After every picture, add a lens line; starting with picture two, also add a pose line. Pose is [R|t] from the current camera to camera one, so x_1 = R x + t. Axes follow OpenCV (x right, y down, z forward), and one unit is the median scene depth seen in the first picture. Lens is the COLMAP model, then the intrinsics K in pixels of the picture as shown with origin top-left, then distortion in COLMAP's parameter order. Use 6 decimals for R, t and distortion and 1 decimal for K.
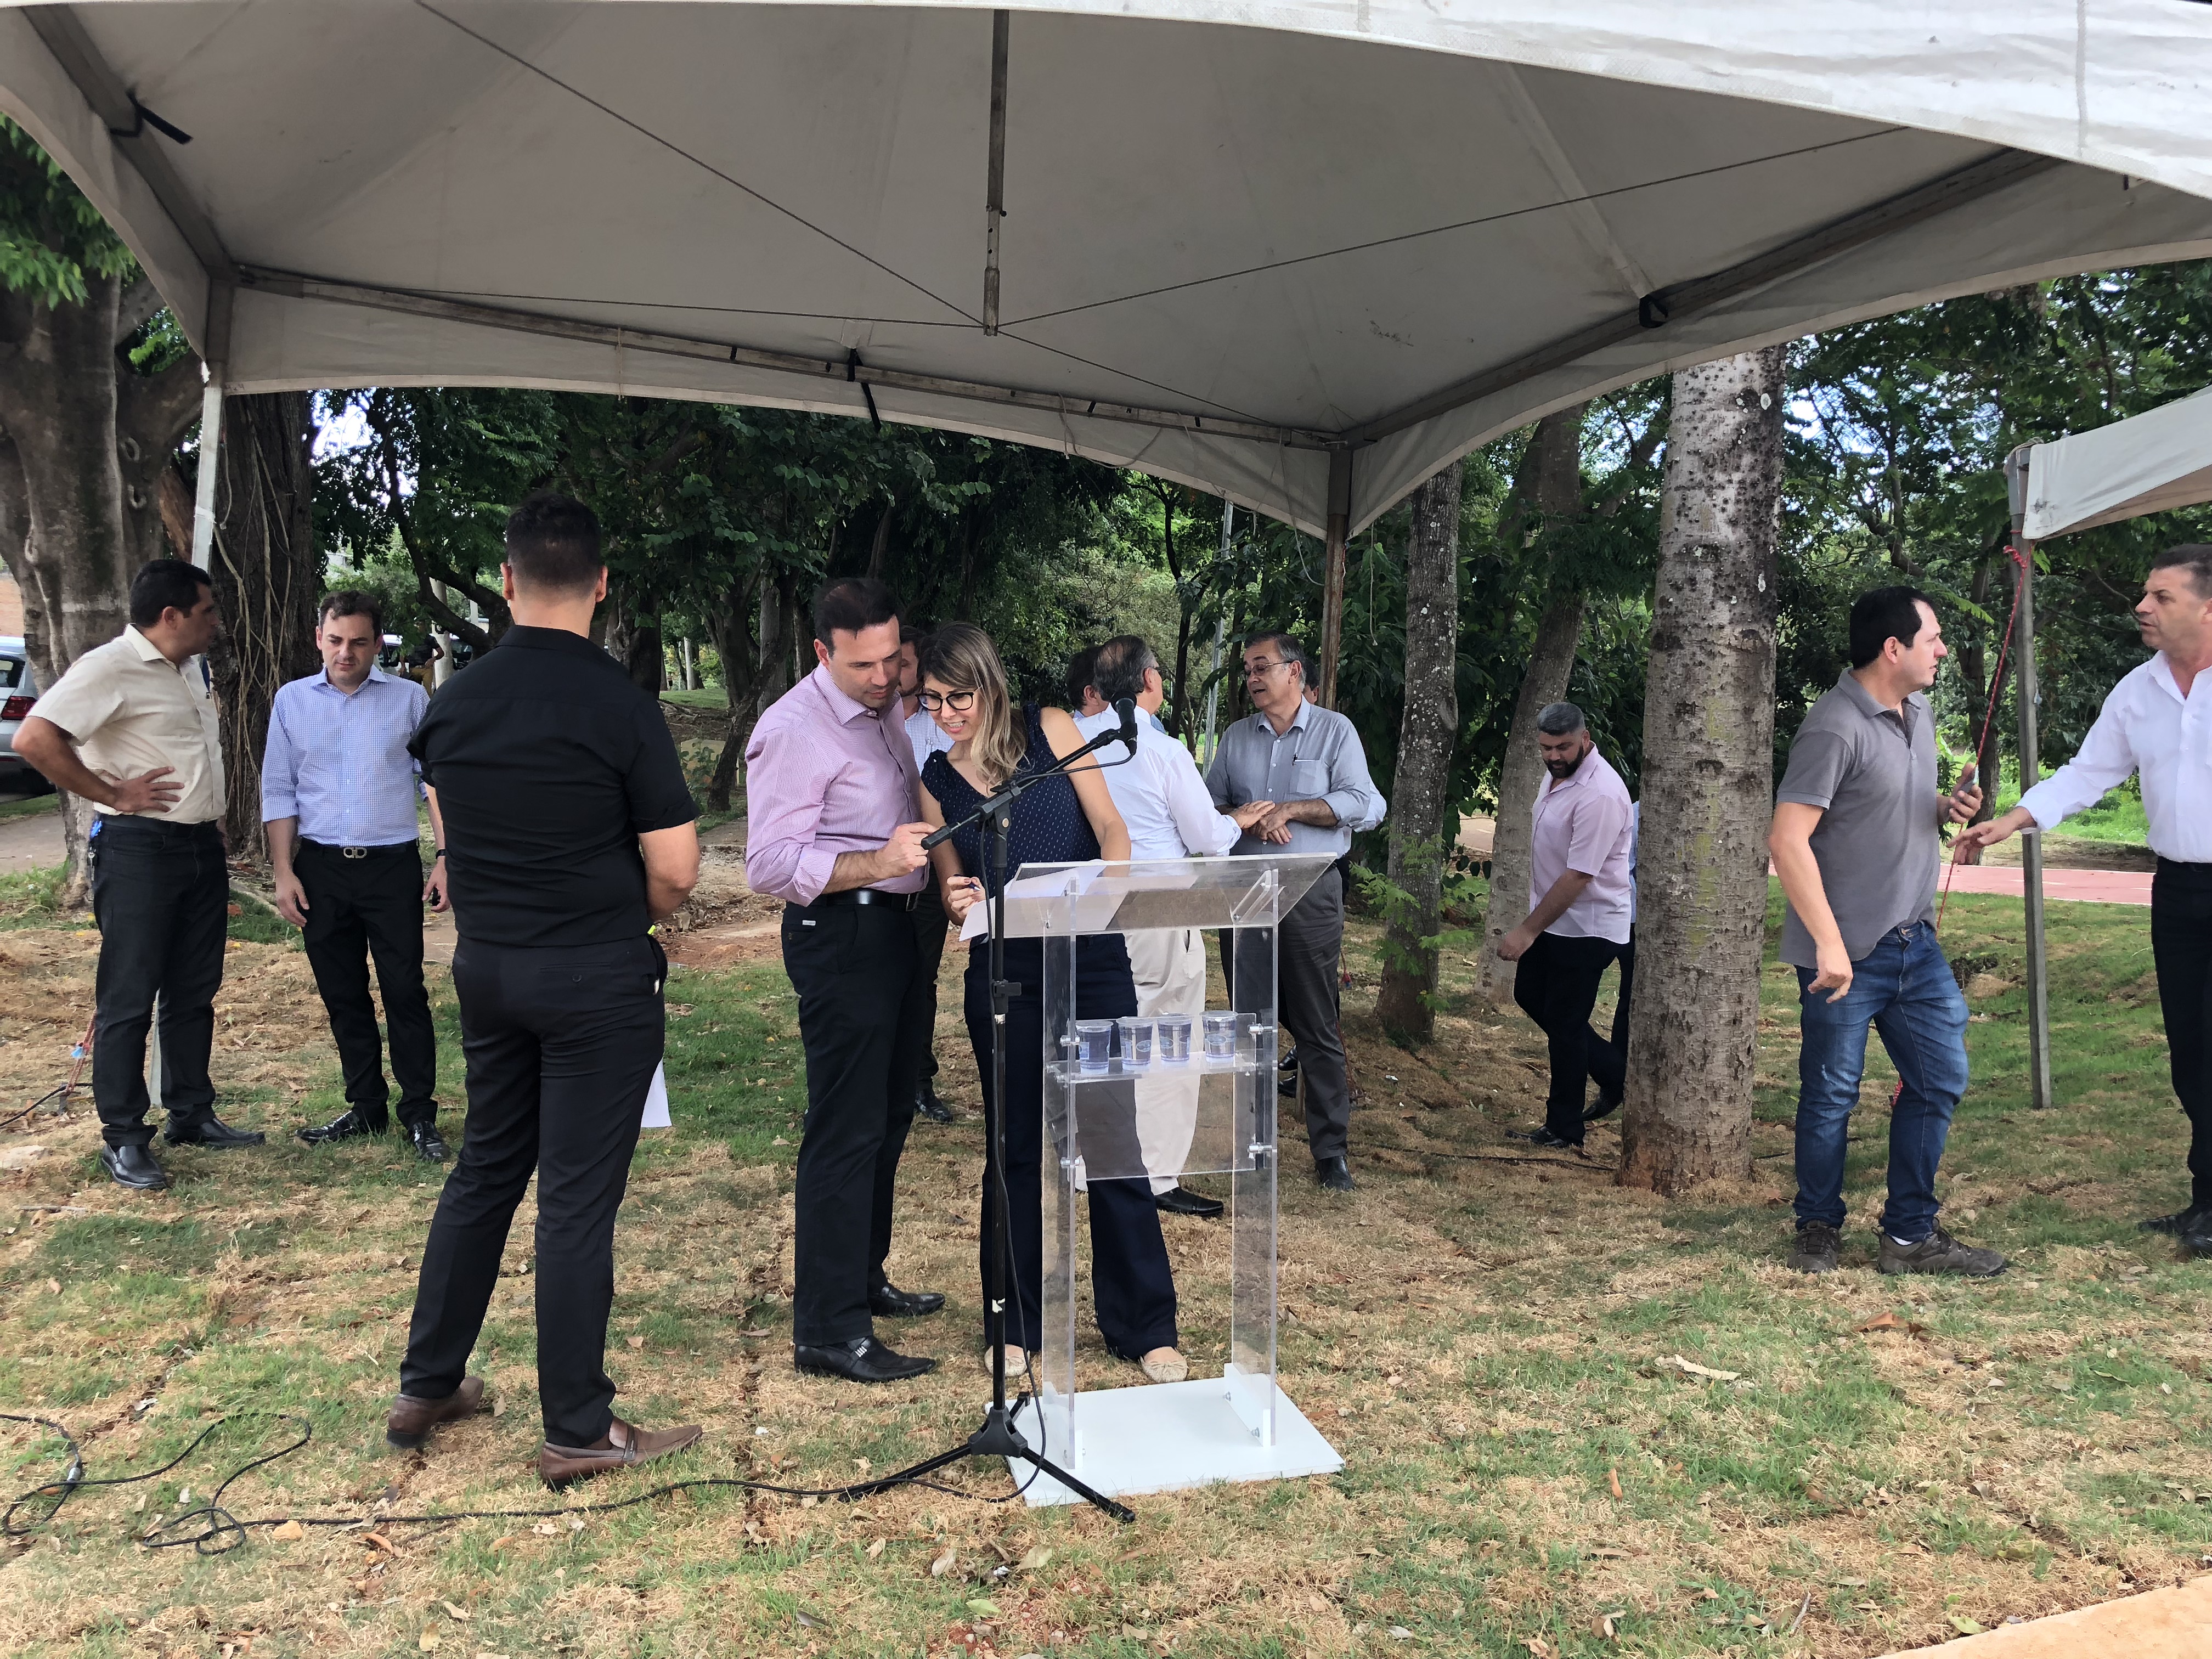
lens RADIAL K [[1818.1, 0, 1091.2], [0, 1818.1, 818.6], [0, 0, 1]] dist [0.024920, -0.024045]
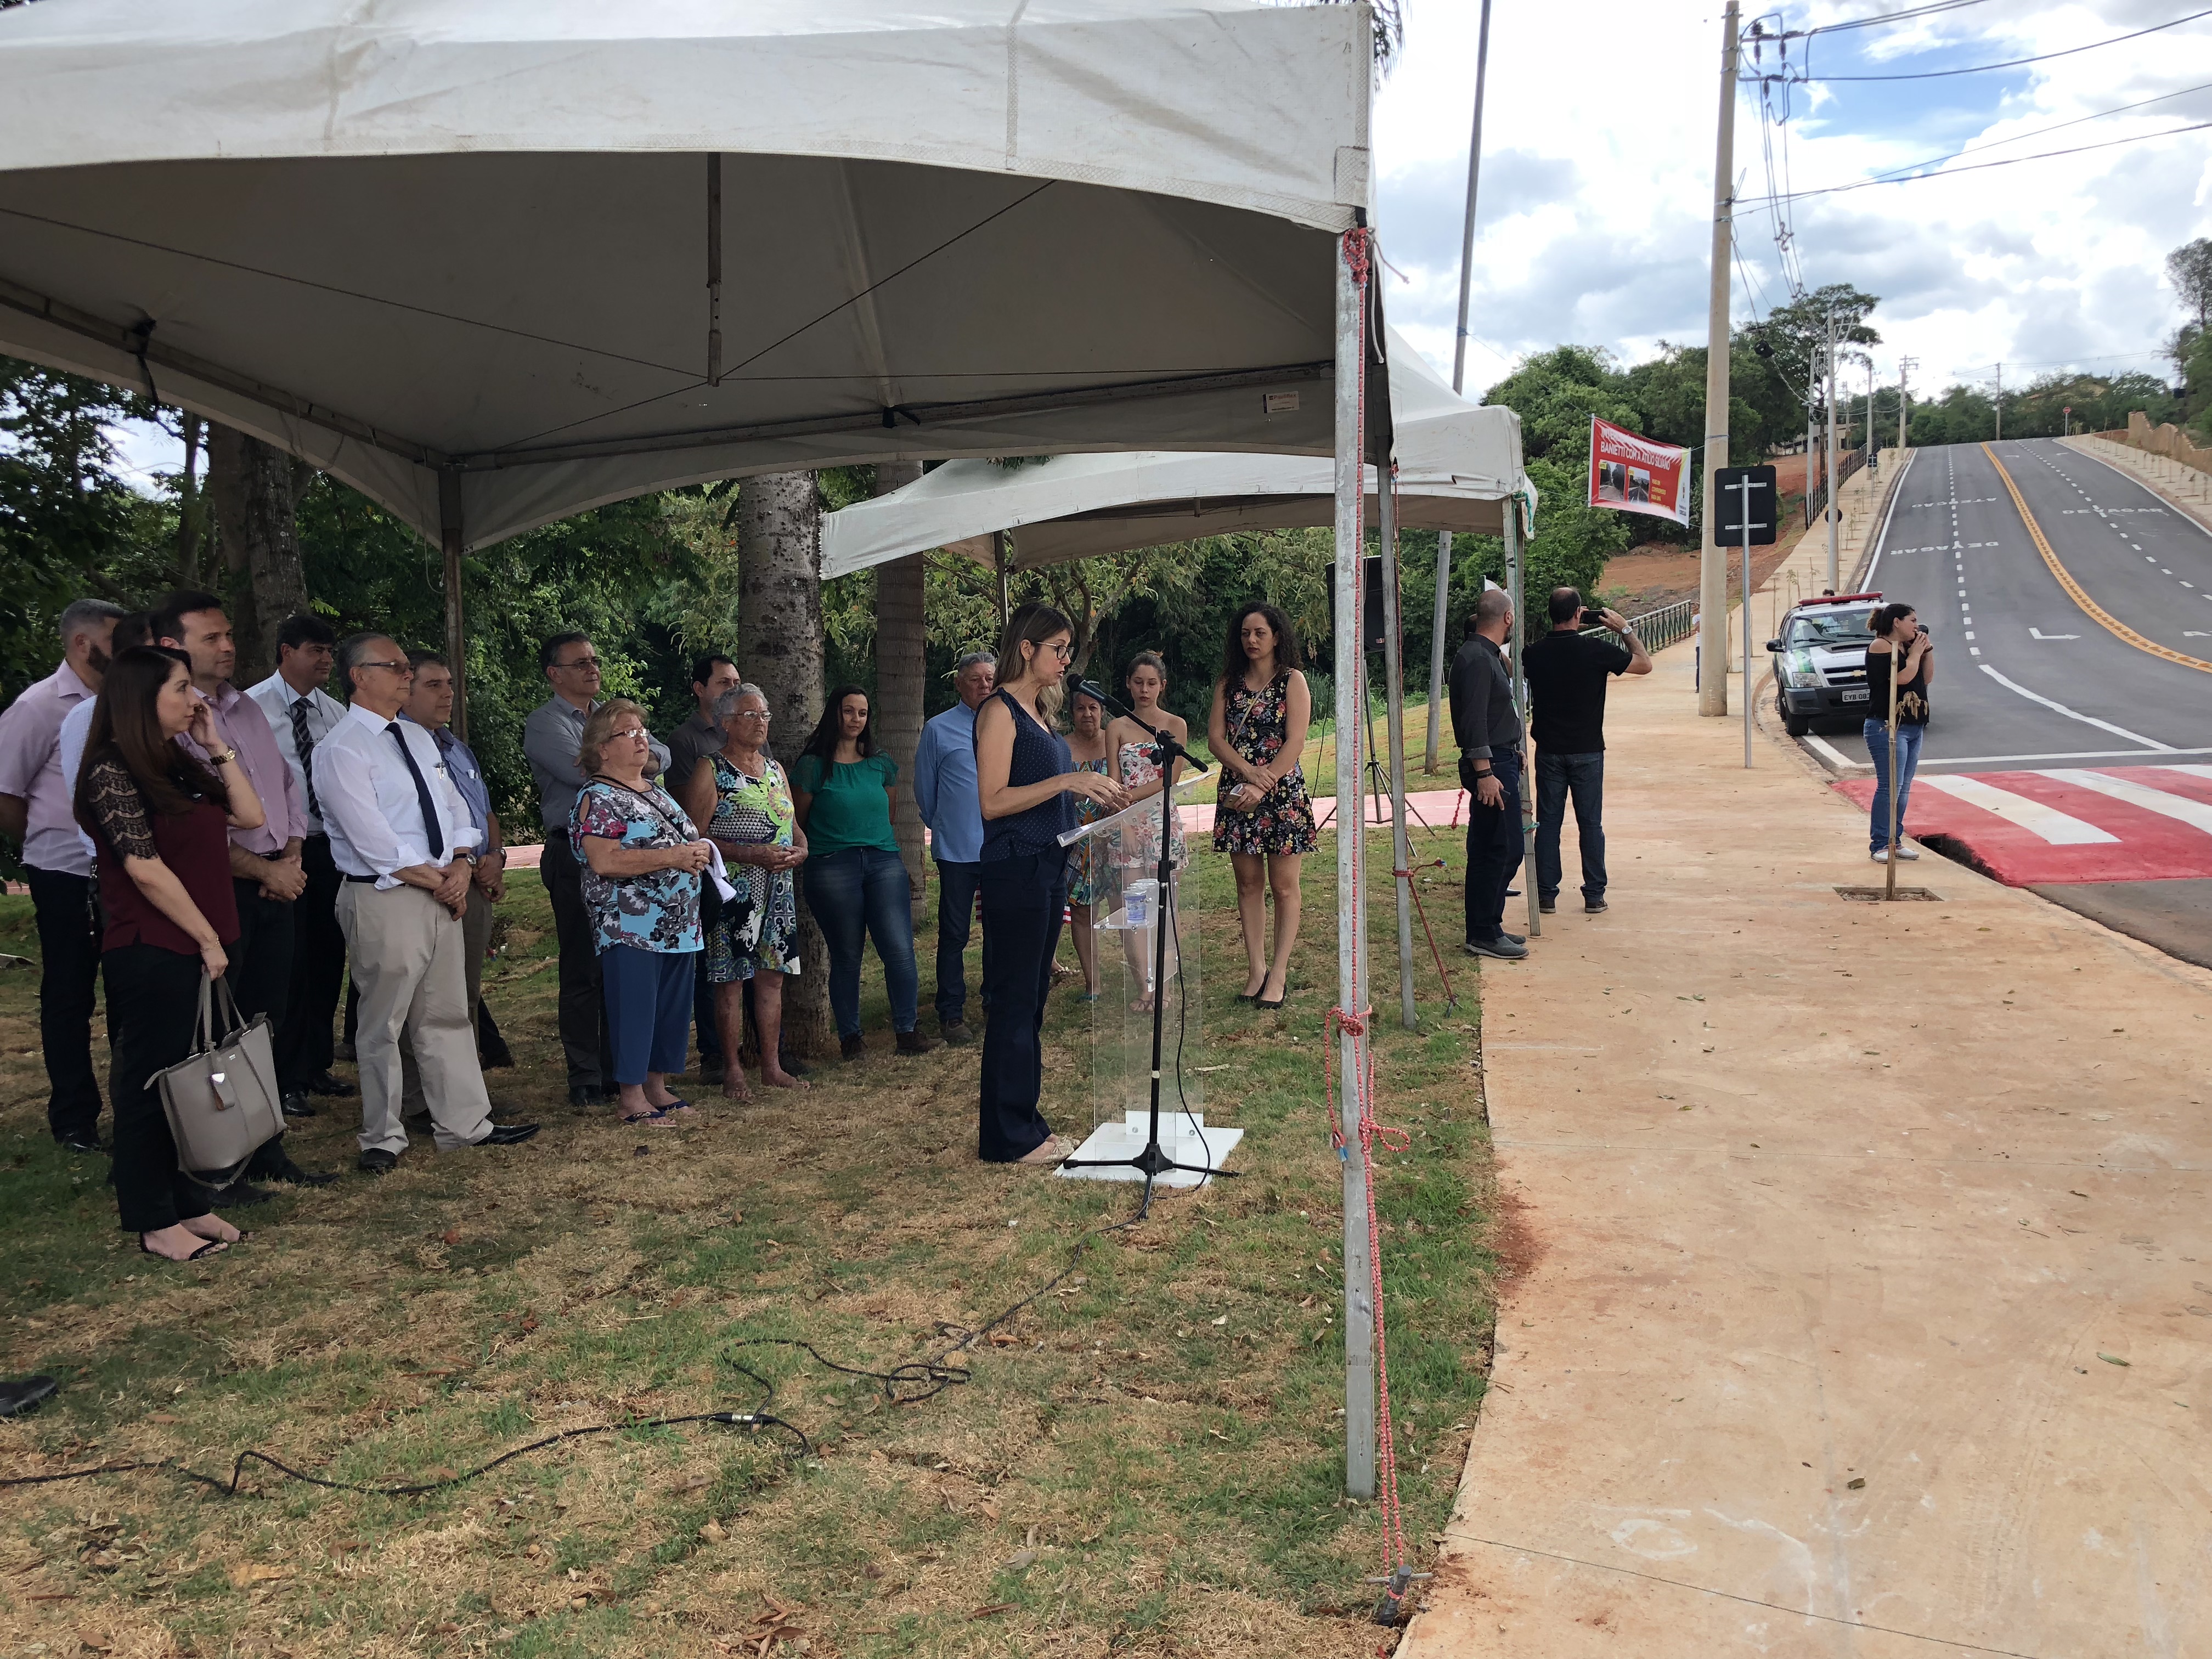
lens RADIAL K [[1818.1, 0, 1093.8], [0, 1818.1, 813.7], [0, 0, 1]] dist [0.024920, -0.024045]
pose [[0.471864, -0.071724, 0.878749, -0.774911], [0.086057, 0.995673, 0.035056, -0.003278], [-0.877461, 0.059081, 0.475995, 0.172331]]
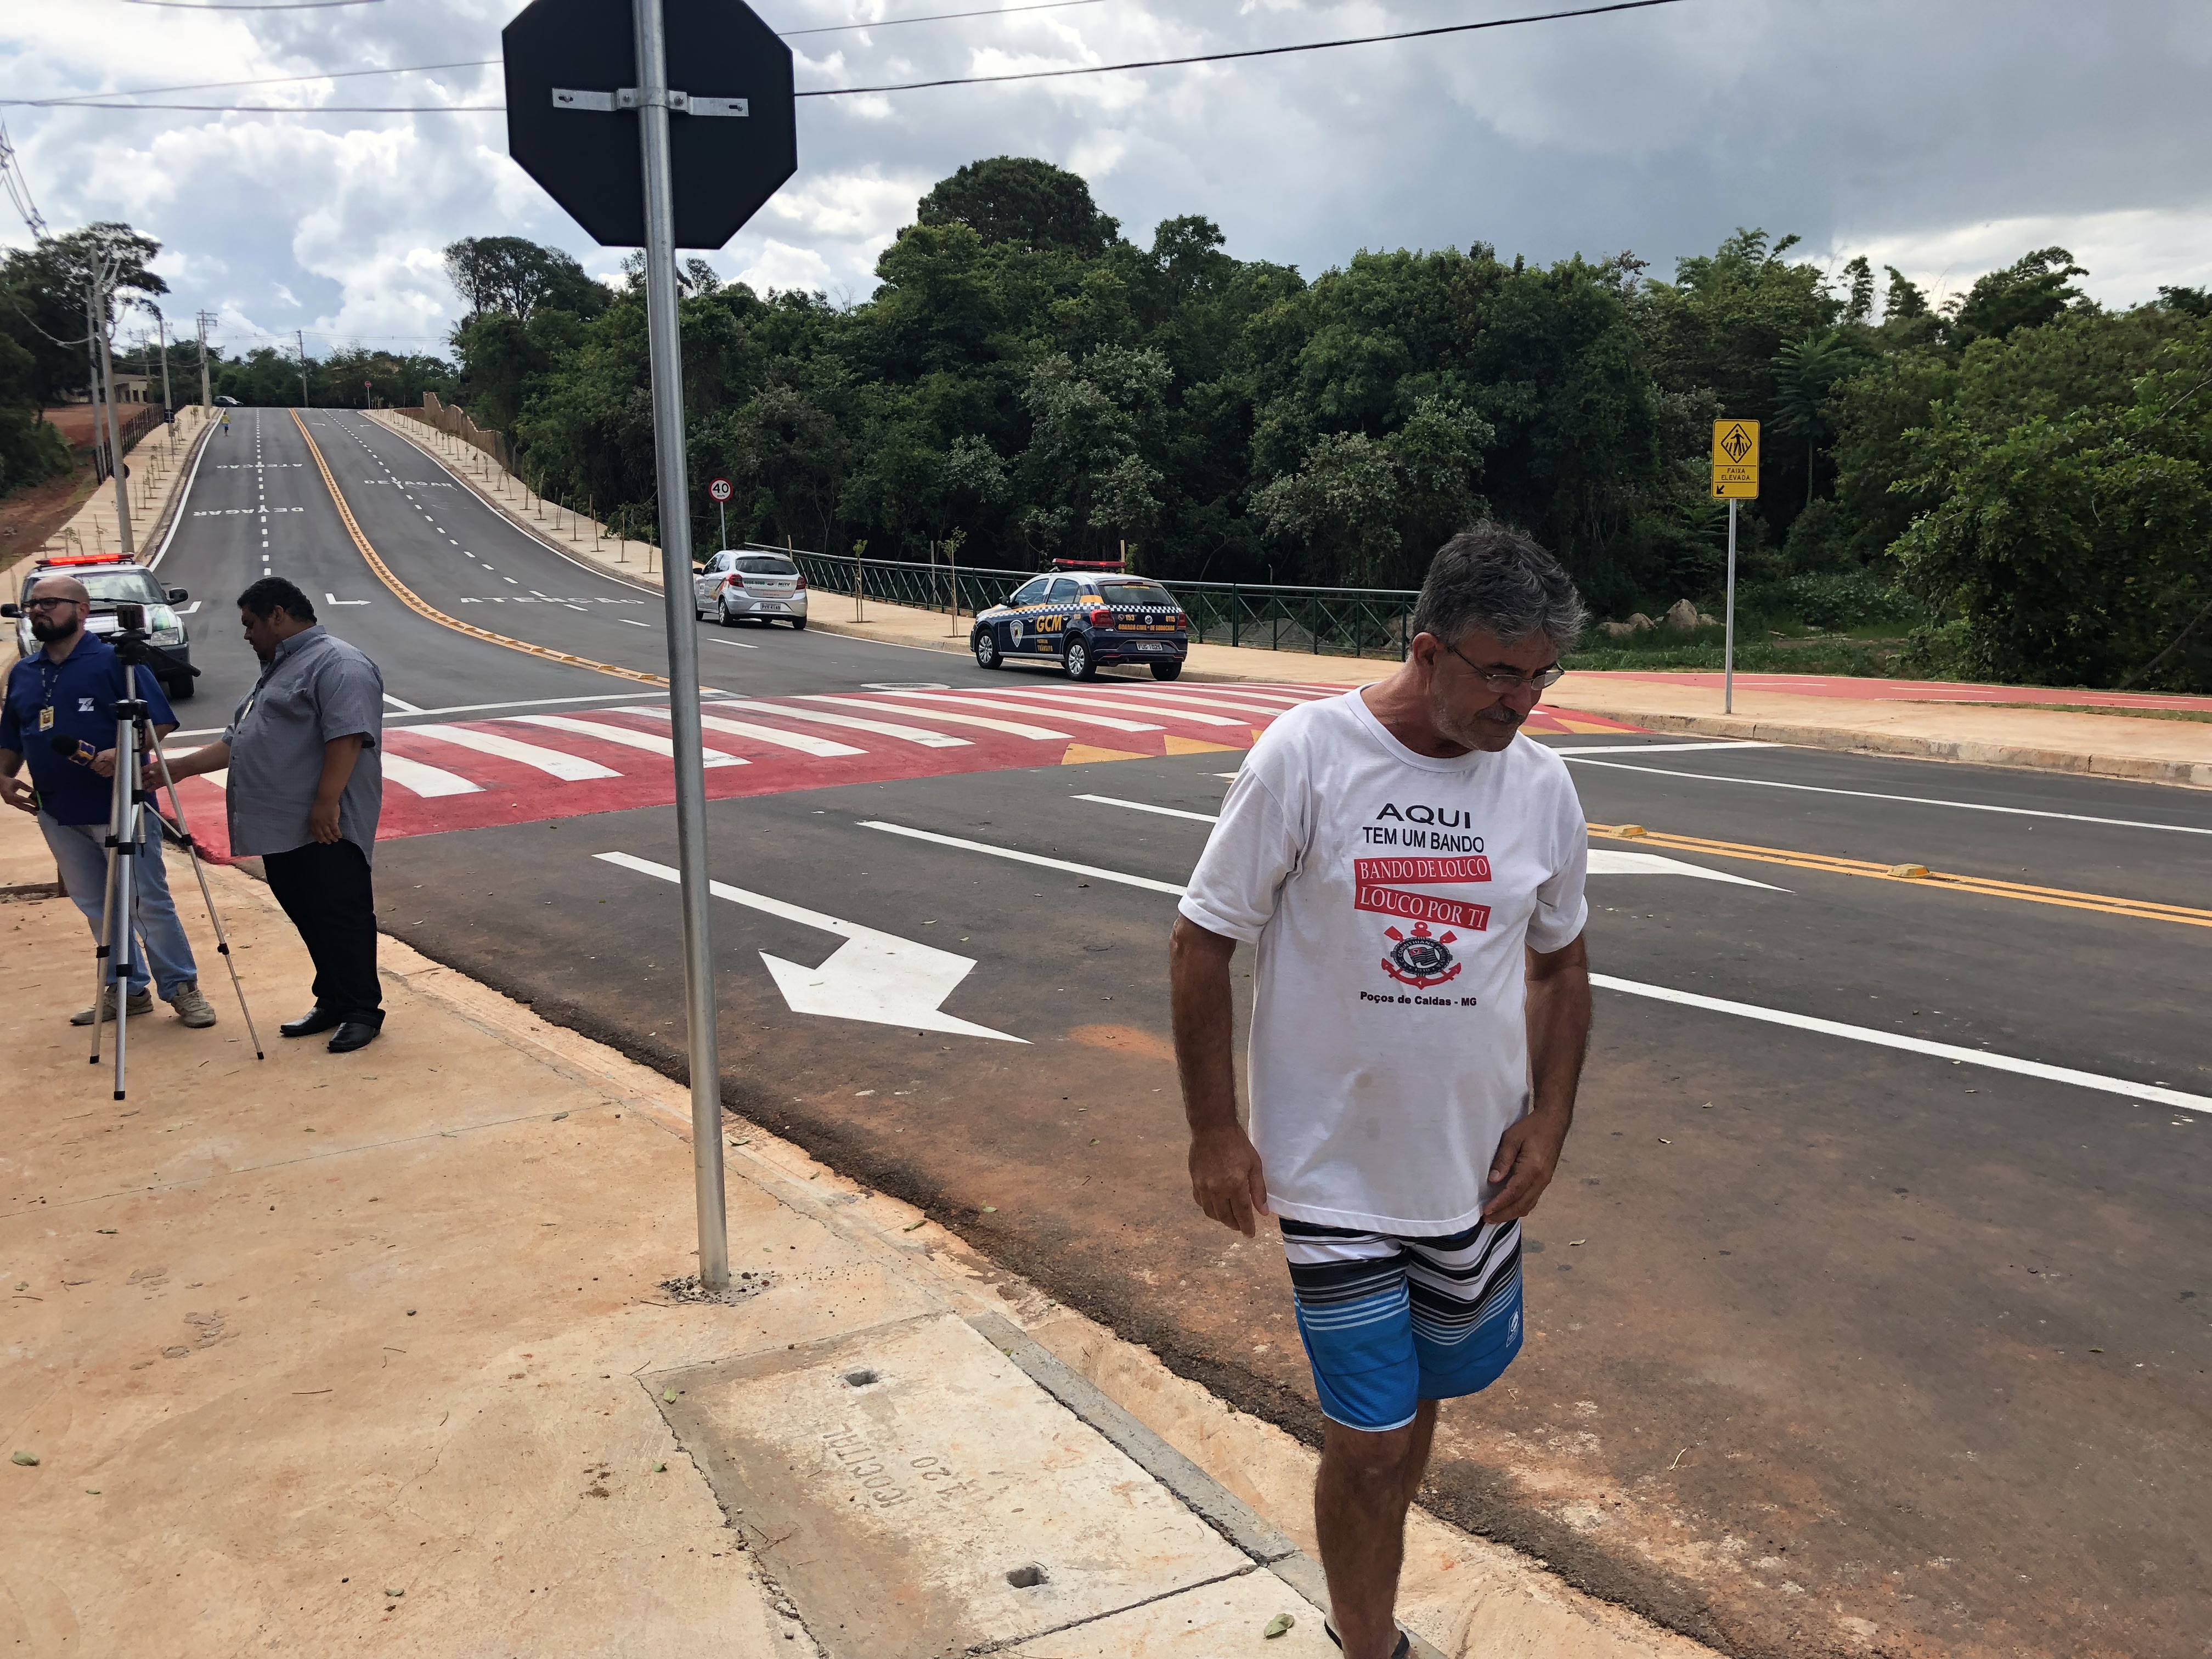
lens RADIAL K [[1818.1, 0, 1129.2], [0, 1818.1, 818.8], [0, 0, 1]] dist [0.024920, -0.024045]
pose [[-0.366580, -0.096264, 0.925393, -0.660452], [0.098320, 0.985055, 0.141418, 0.009157], [-0.925177, 0.142826, -0.351636, 0.036059]]
